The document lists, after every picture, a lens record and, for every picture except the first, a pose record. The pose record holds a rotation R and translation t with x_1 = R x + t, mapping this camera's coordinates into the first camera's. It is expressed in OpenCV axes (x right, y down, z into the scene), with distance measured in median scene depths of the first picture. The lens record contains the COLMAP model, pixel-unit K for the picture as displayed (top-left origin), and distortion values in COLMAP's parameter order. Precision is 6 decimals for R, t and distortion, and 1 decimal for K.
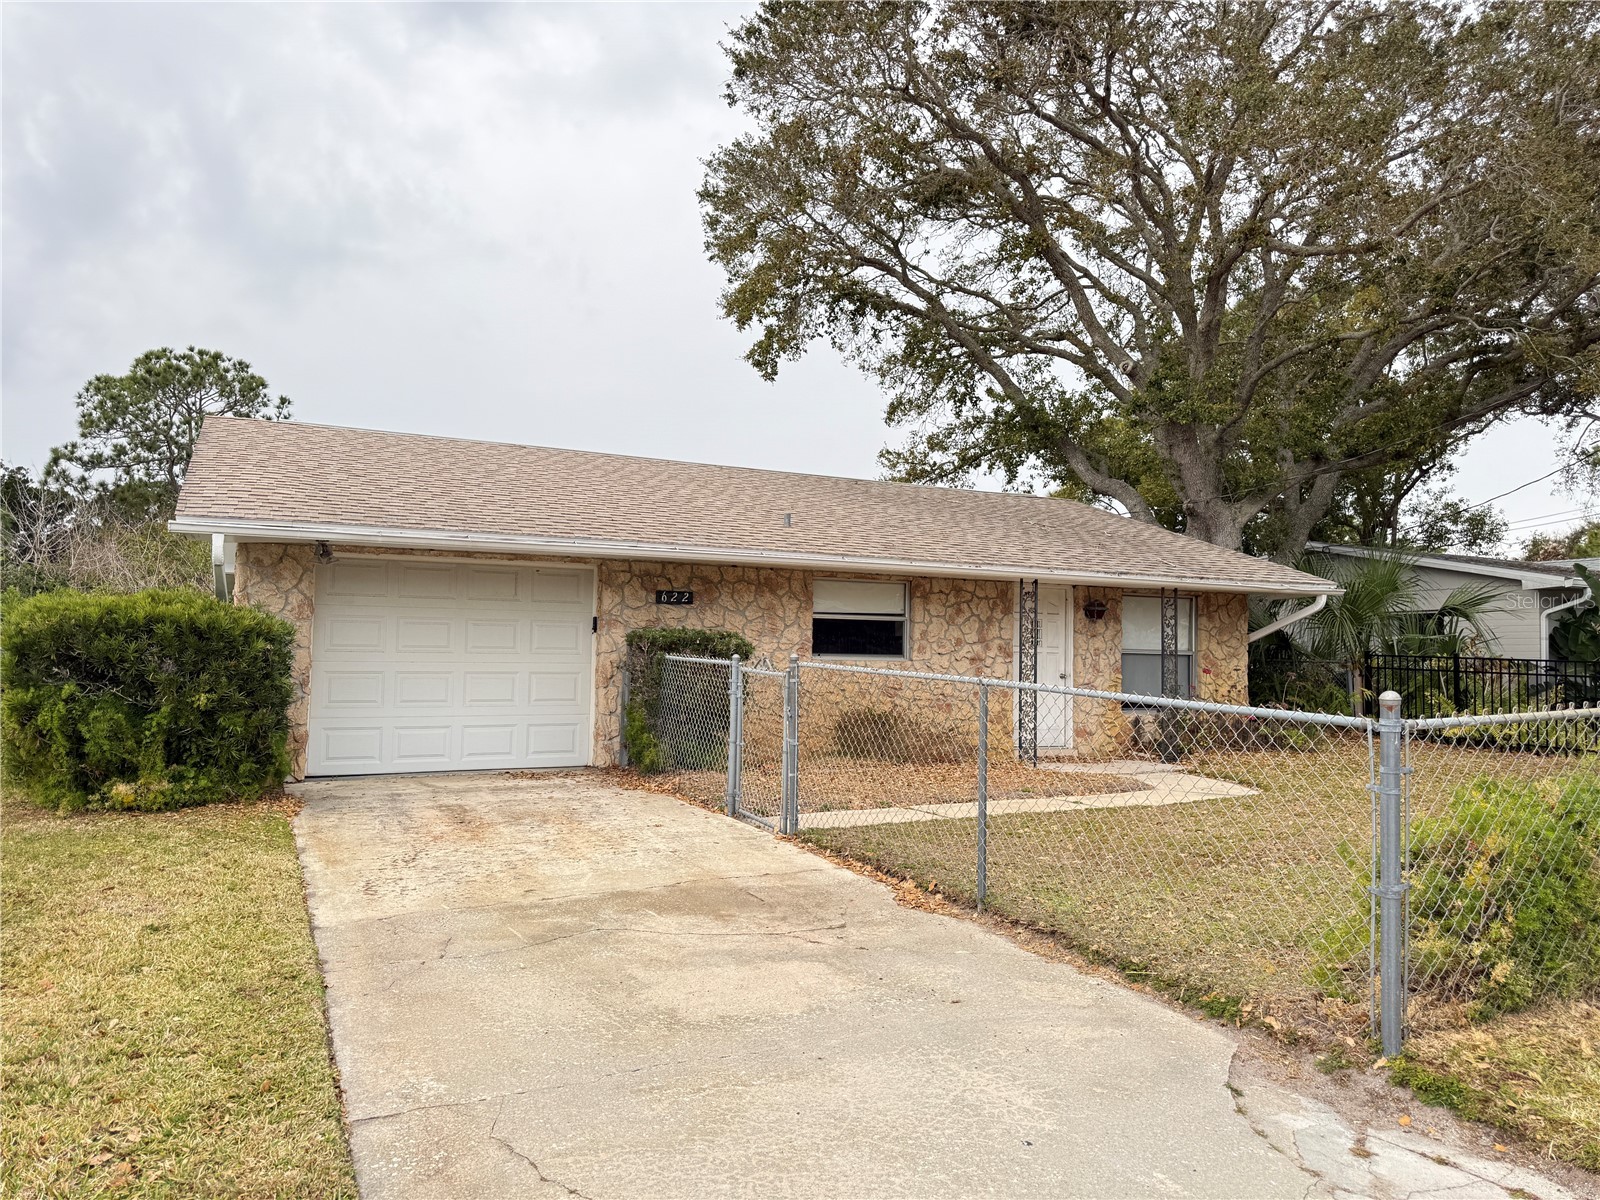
lens RADIAL K [[1144.5, 0, 802.8], [0, 1144.5, 600.2], [0, 0, 1]] dist [-0.000413, -0.001240]
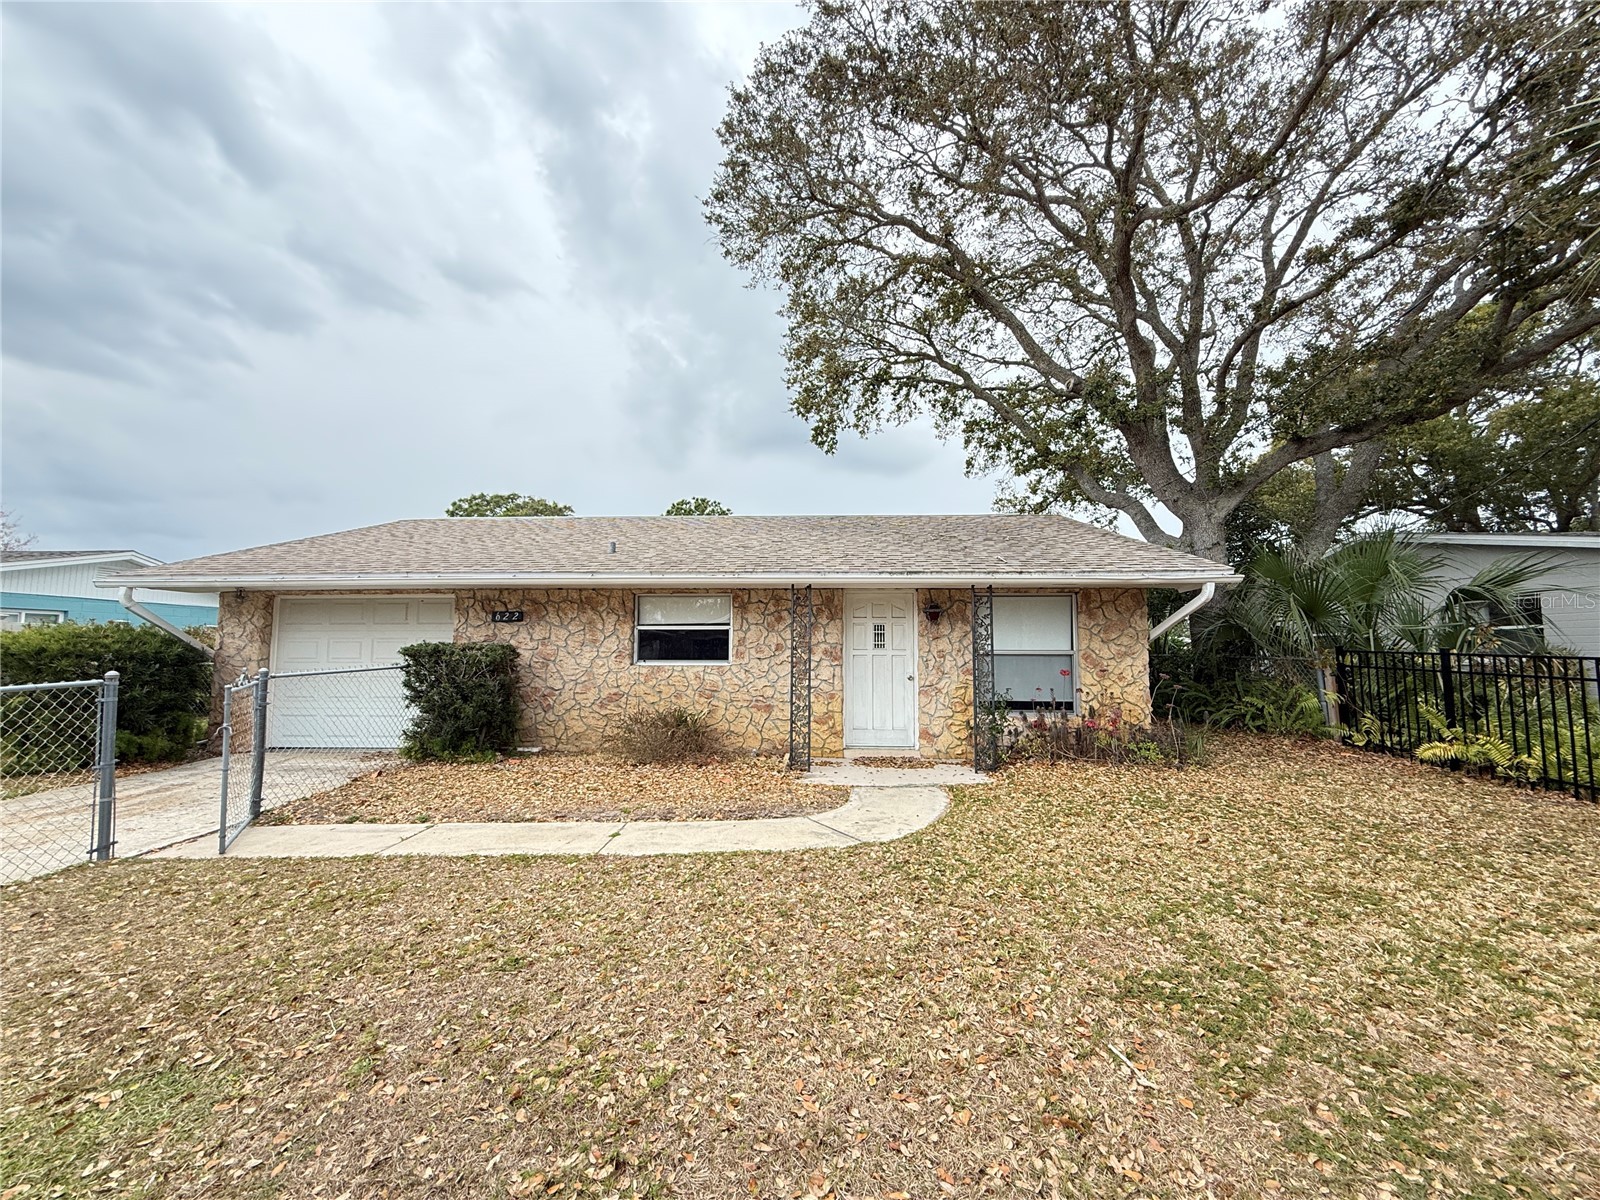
lens RADIAL K [[637.0, 0, 797.8], [0, 637.0, 600.1], [0, 0, 1]] dist [-0.000741, -0.000446]
pose [[0.885236, -0.052164, -0.462208, 0.433780], [0.037573, 0.998464, -0.040724, 0.017390], [0.463622, 0.018684, 0.885836, 0.476583]]
